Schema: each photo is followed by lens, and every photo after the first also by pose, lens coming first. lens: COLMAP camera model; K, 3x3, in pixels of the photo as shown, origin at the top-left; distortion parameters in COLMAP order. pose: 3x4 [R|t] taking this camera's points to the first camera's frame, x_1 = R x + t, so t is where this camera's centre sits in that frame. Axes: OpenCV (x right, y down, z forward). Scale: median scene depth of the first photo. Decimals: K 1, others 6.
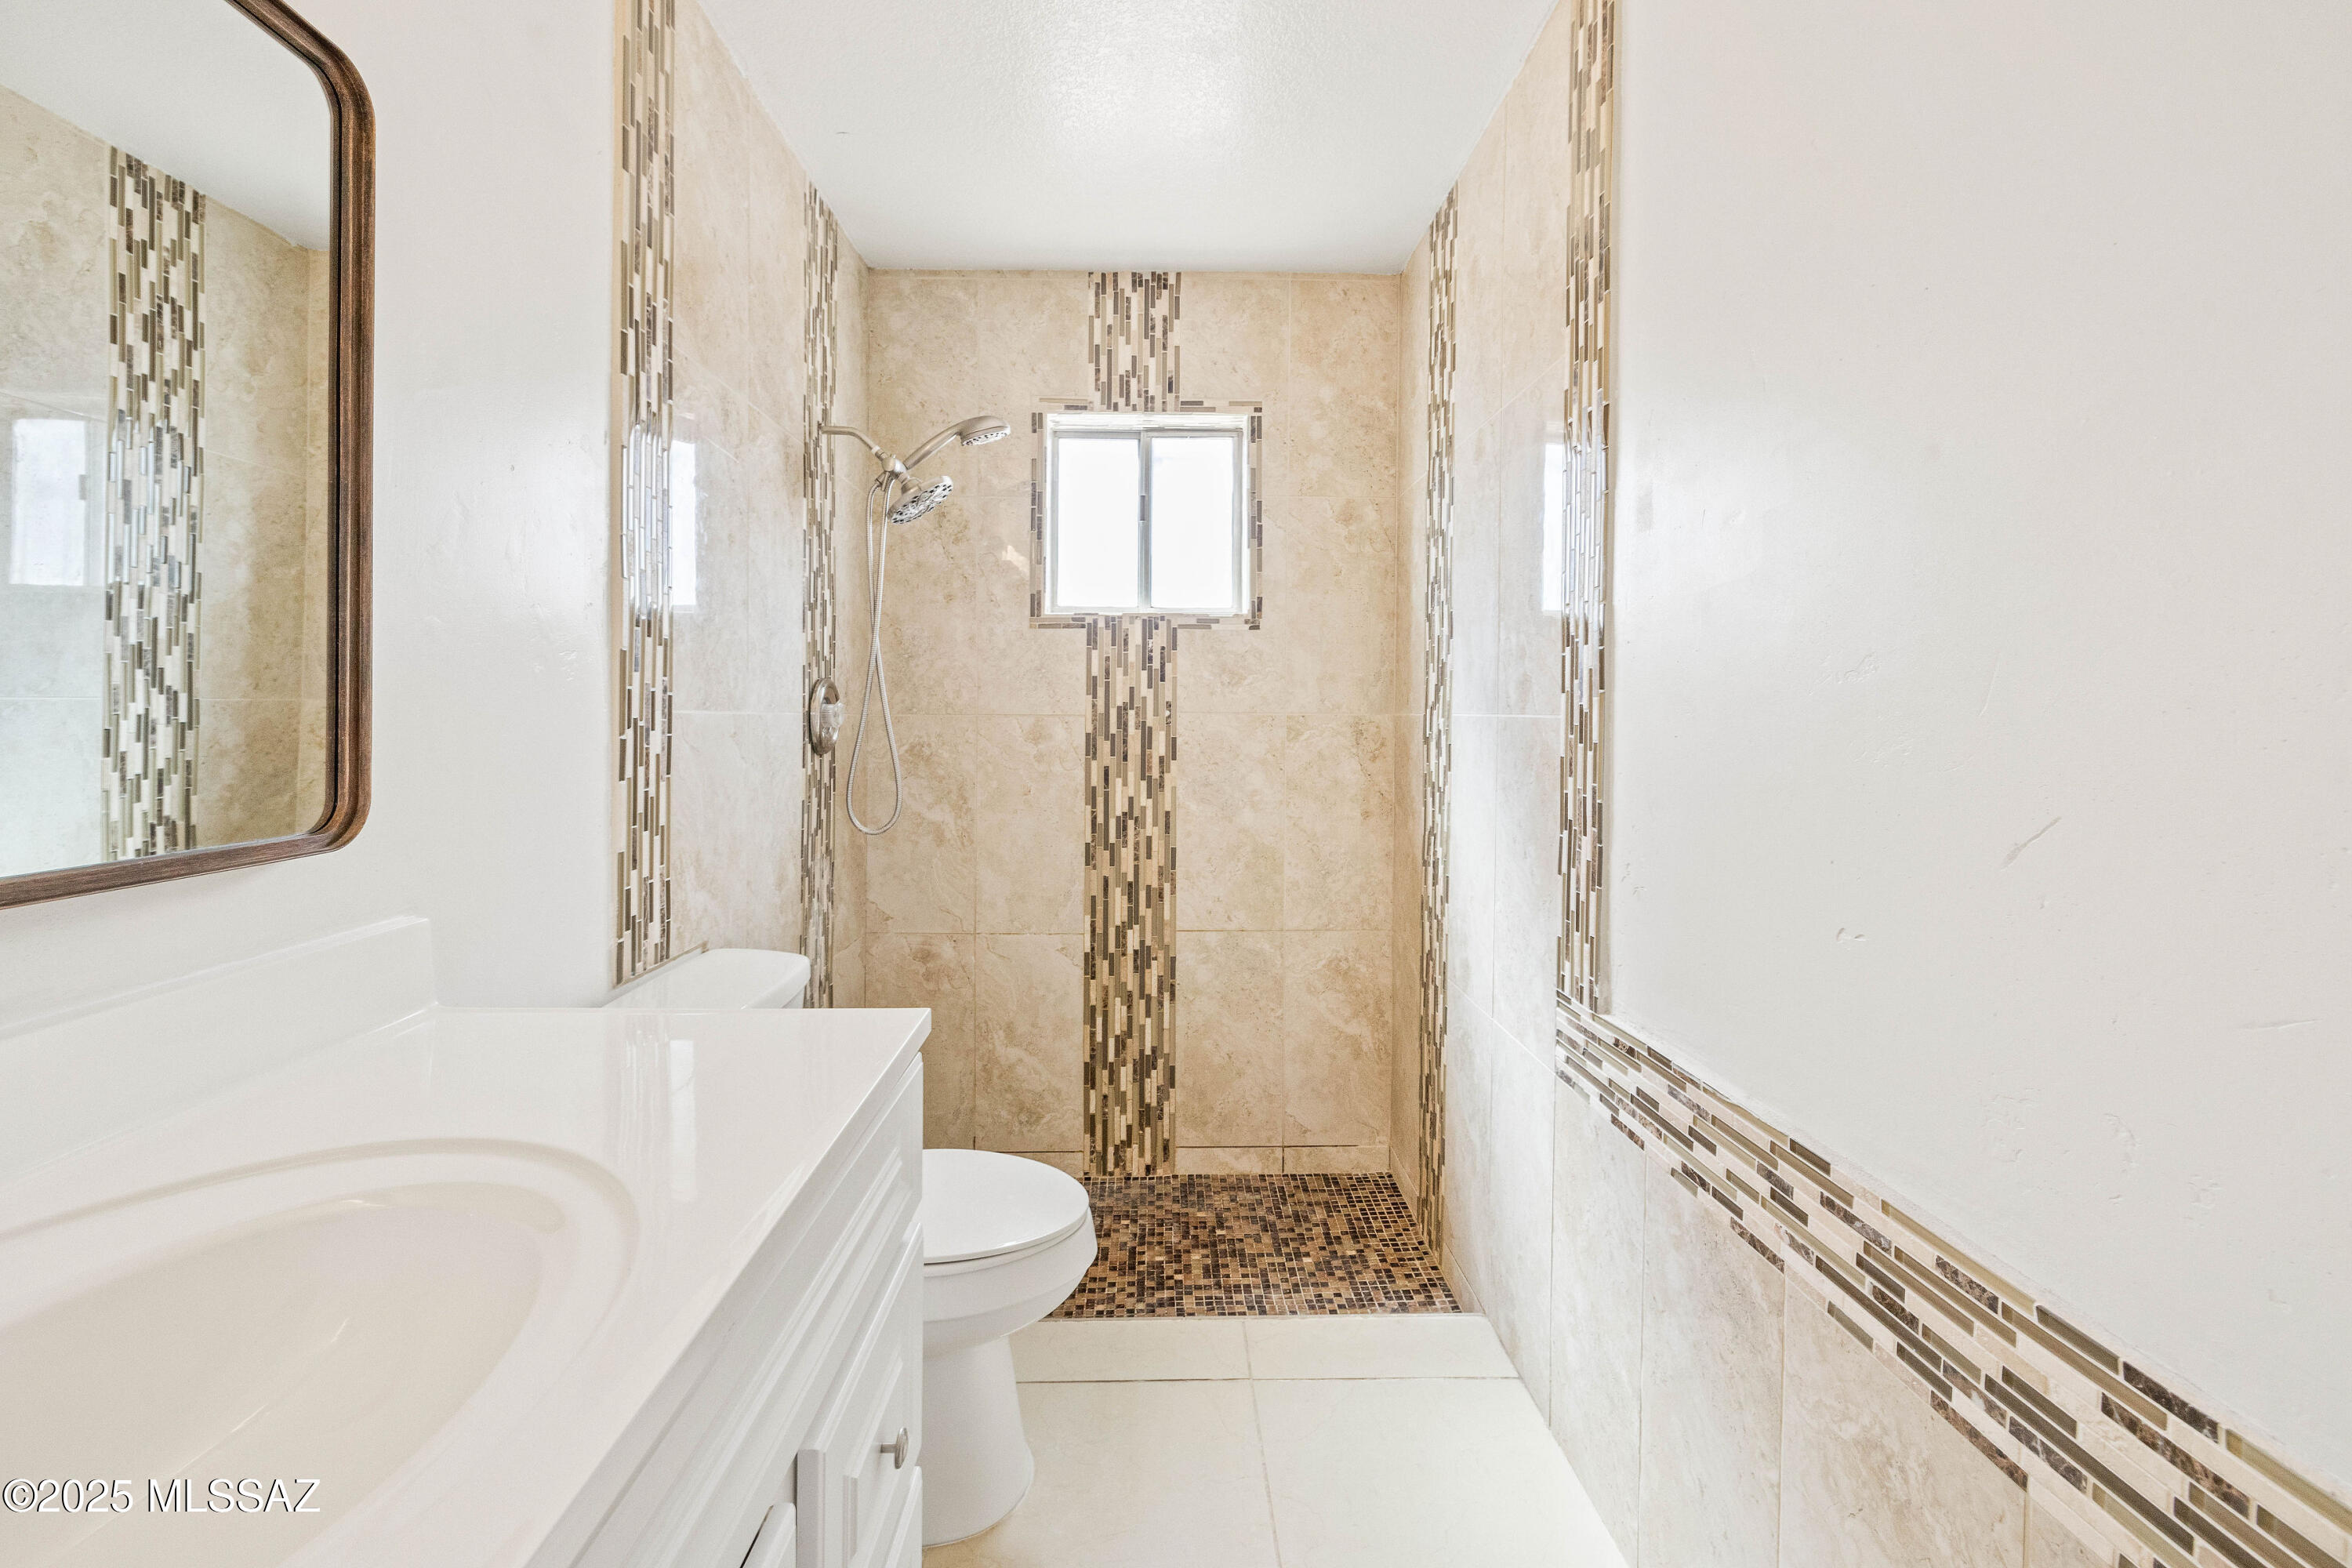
lens RADIAL K [[1001.2, 0, 1180.9], [0, 1001.2, 716.1], [0, 0, 1]] dist [-0.002332, -0.000237]
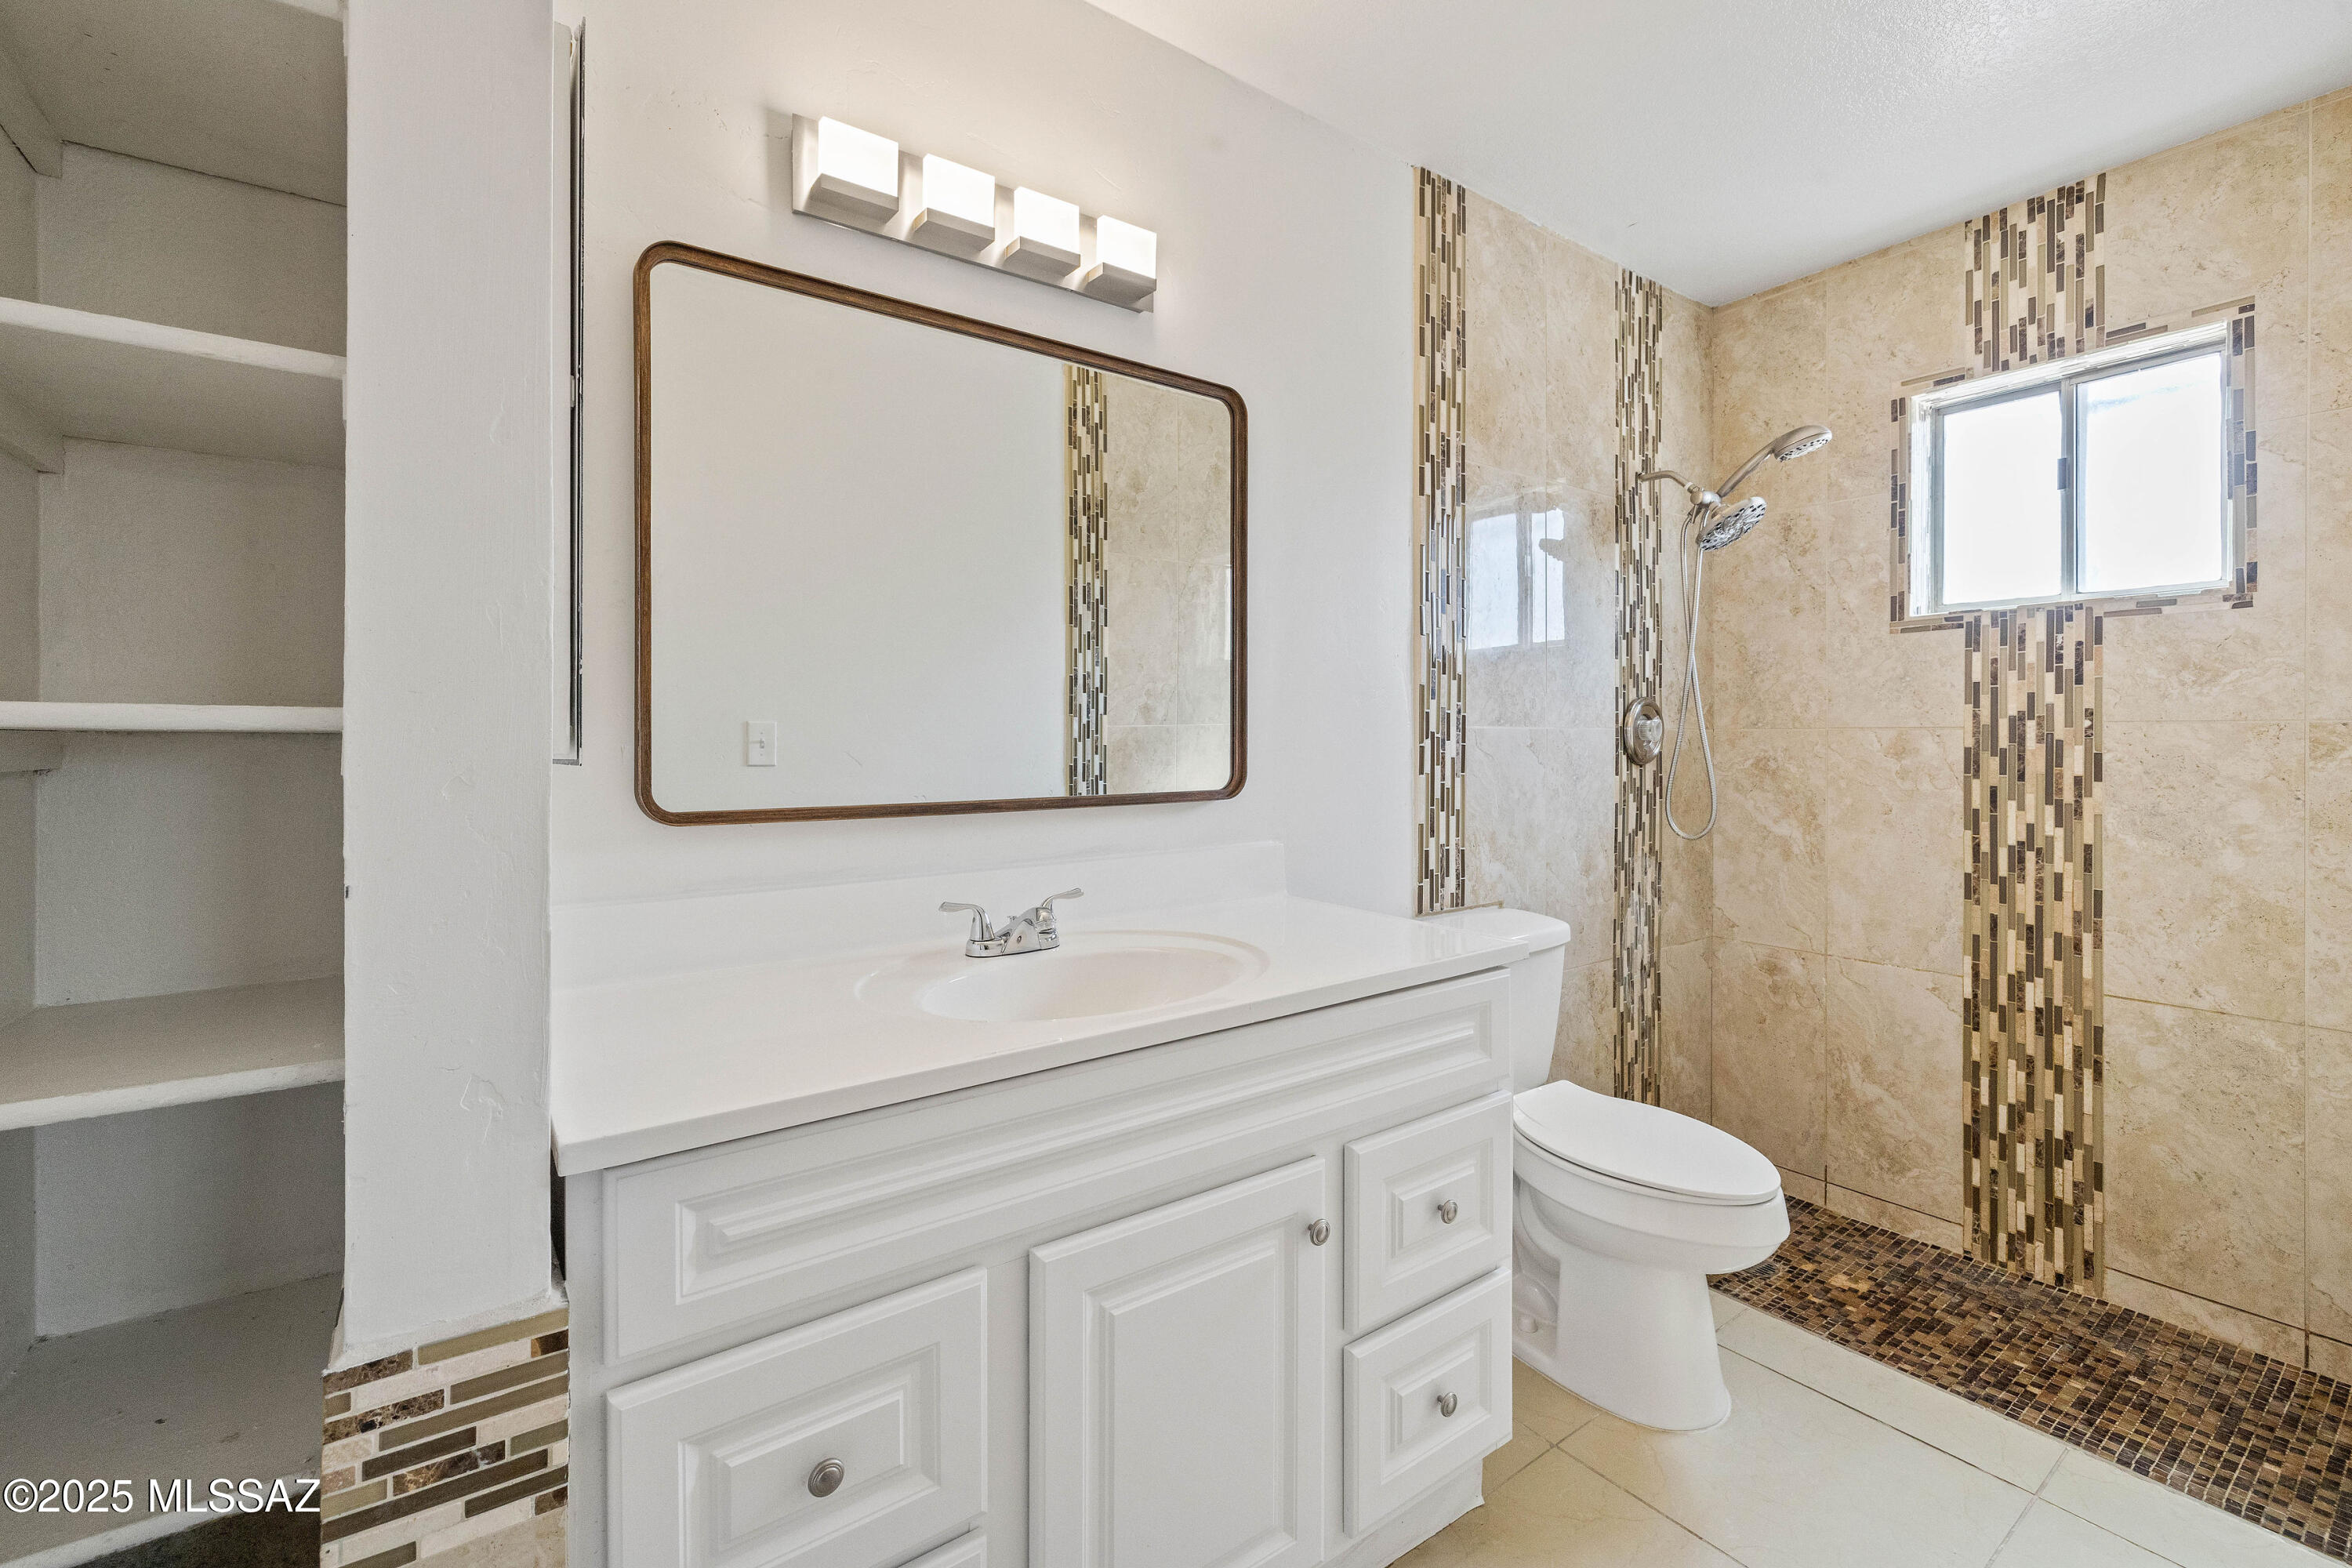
lens RADIAL K [[1001.2, 0, 1180.9], [0, 1001.2, 716.1], [0, 0, 1]] dist [-0.002332, -0.000237]
pose [[0.564578, -0.024395, -0.825019, 0.245616], [0.005790, 0.999656, -0.025596, 0.008094], [0.825359, 0.009674, 0.564525, -0.061233]]
